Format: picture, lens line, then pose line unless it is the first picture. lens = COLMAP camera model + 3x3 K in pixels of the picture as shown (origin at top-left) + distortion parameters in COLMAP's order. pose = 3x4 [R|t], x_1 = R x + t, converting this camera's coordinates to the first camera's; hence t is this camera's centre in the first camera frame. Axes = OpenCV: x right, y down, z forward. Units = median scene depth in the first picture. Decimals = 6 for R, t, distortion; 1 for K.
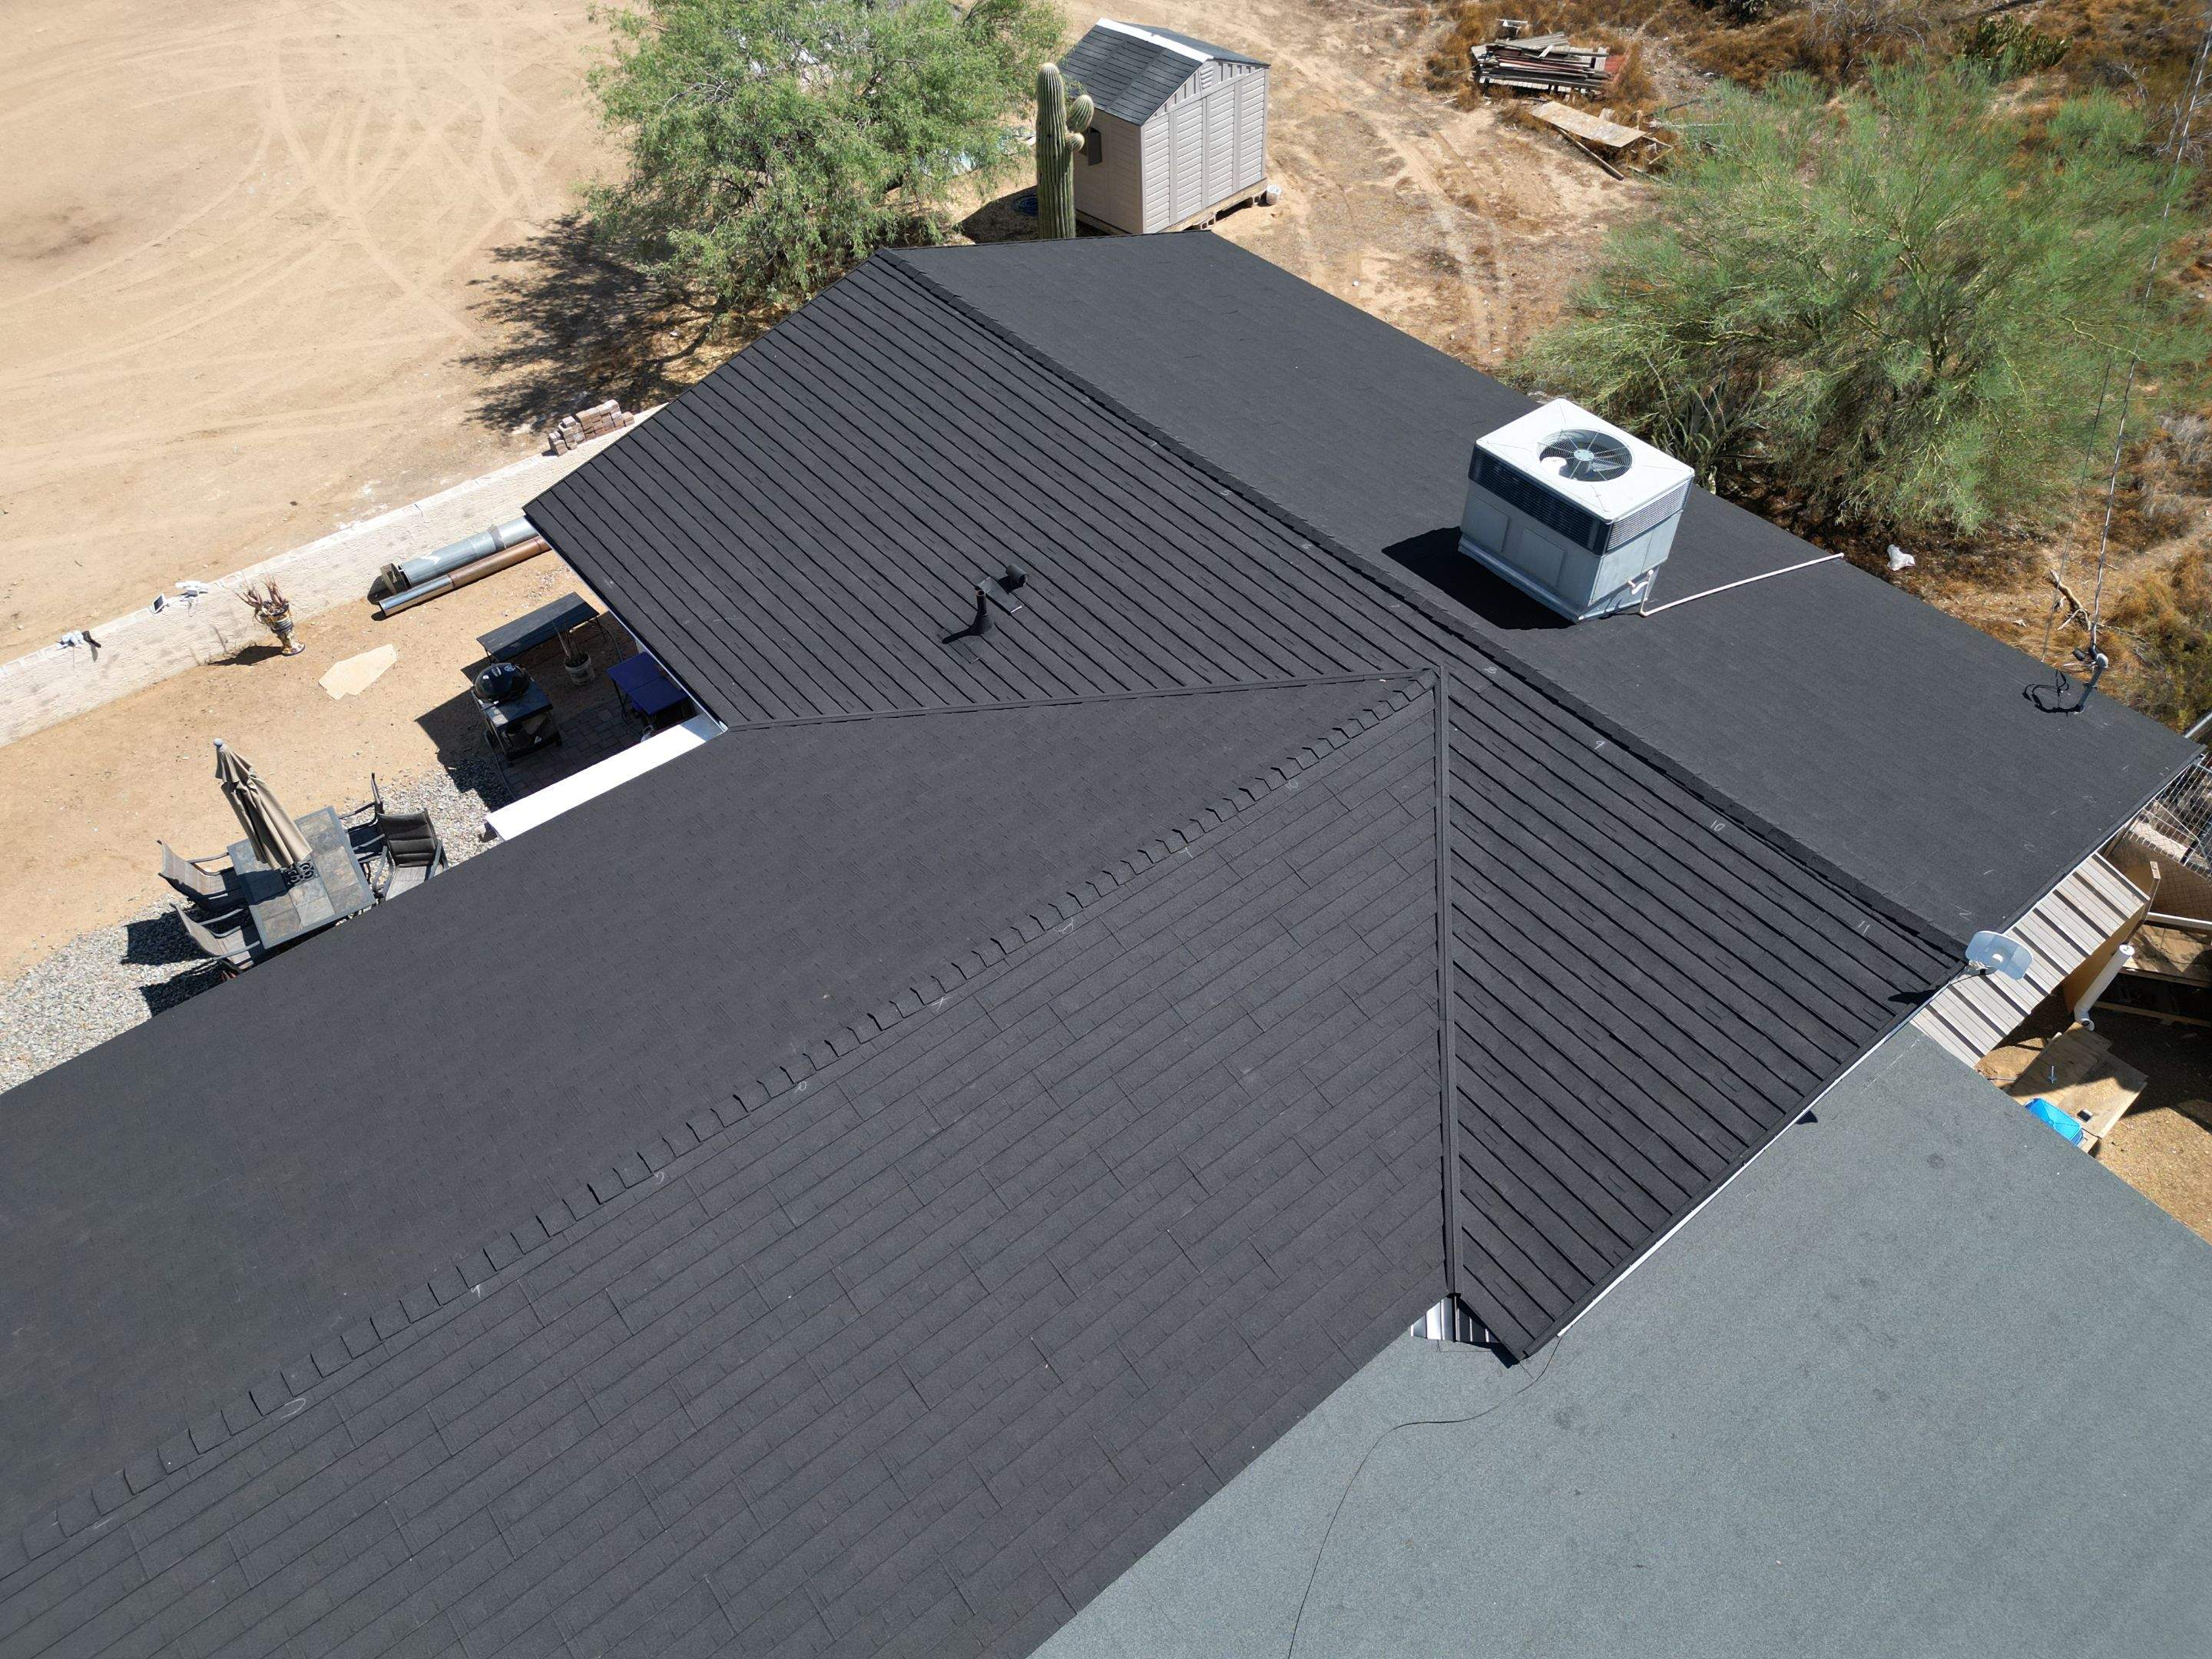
lens RADIAL K [[1564.4, 0, 1105.1], [0, 1564.4, 820.9], [0, 0, 1]] dist [0.059511, -0.063055]
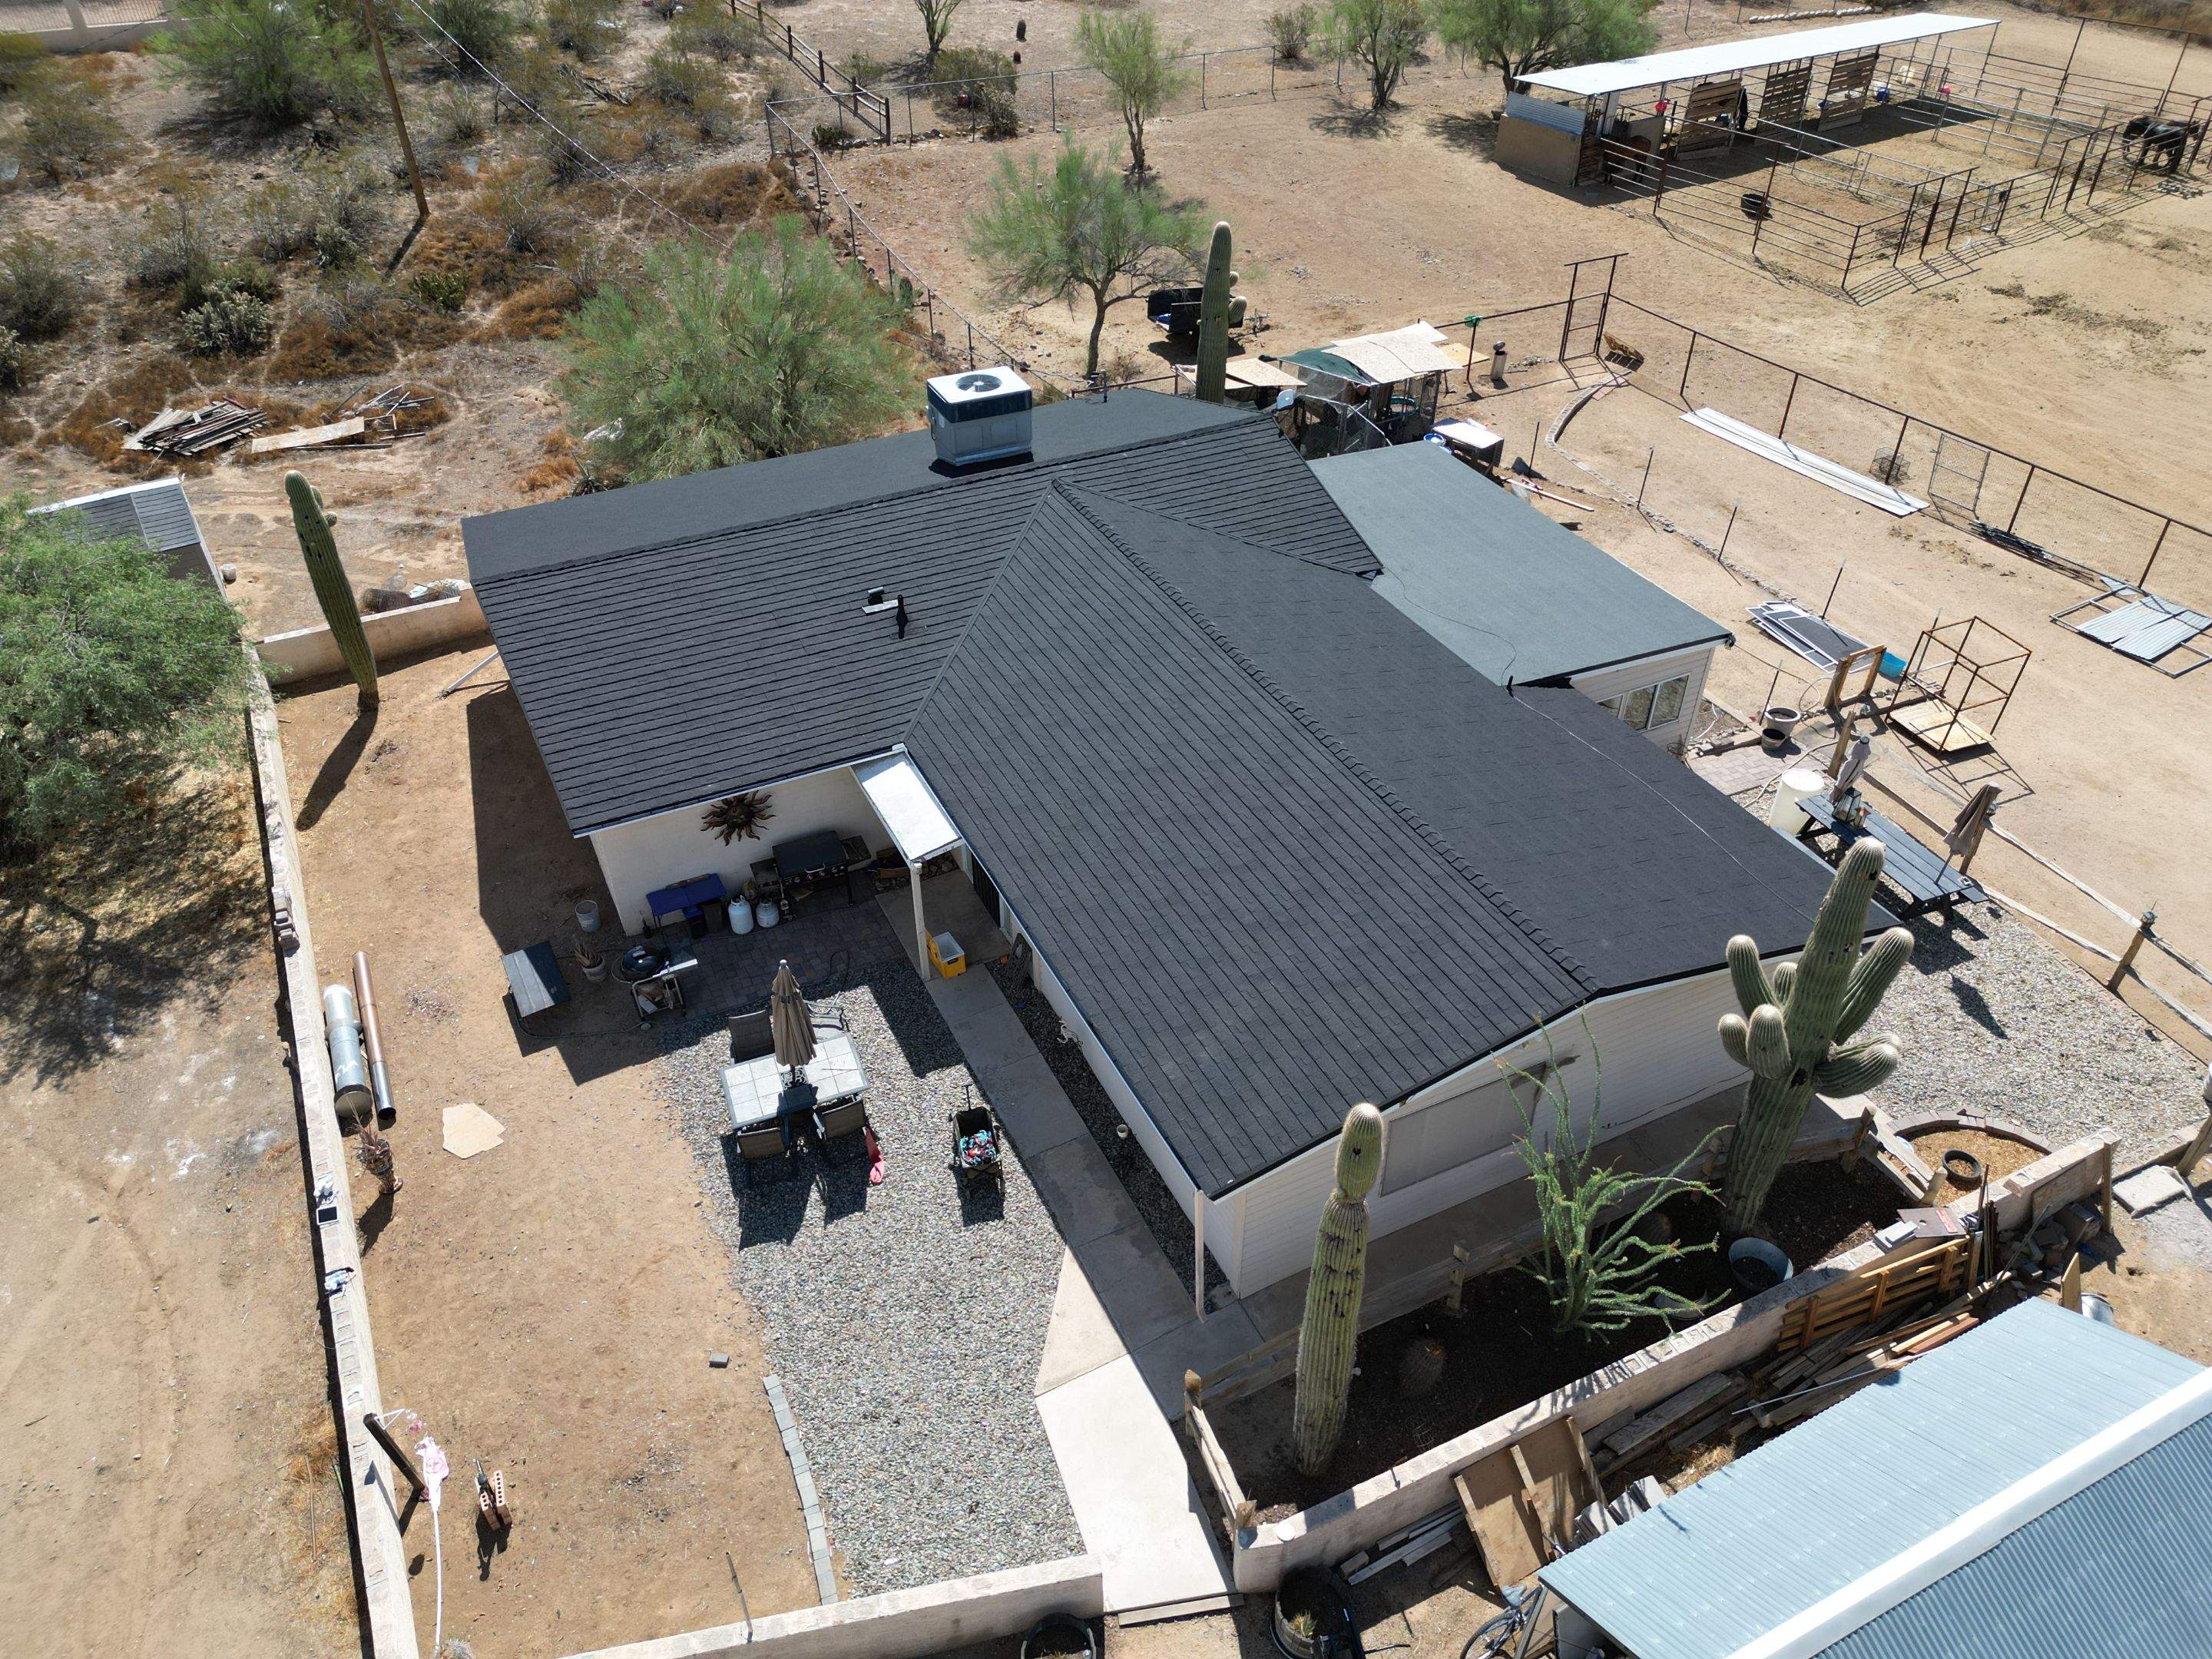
lens RADIAL K [[1554.5, 0, 1110.6], [0, 1554.5, 827.4], [0, 0, 1]] dist [0.062402, -0.056962]
pose [[0.215983, -0.581644, 0.784246, -0.985724], [0.706439, 0.647547, 0.285705, -0.202606], [-0.674014, 0.492314, 0.550755, 0.051510]]
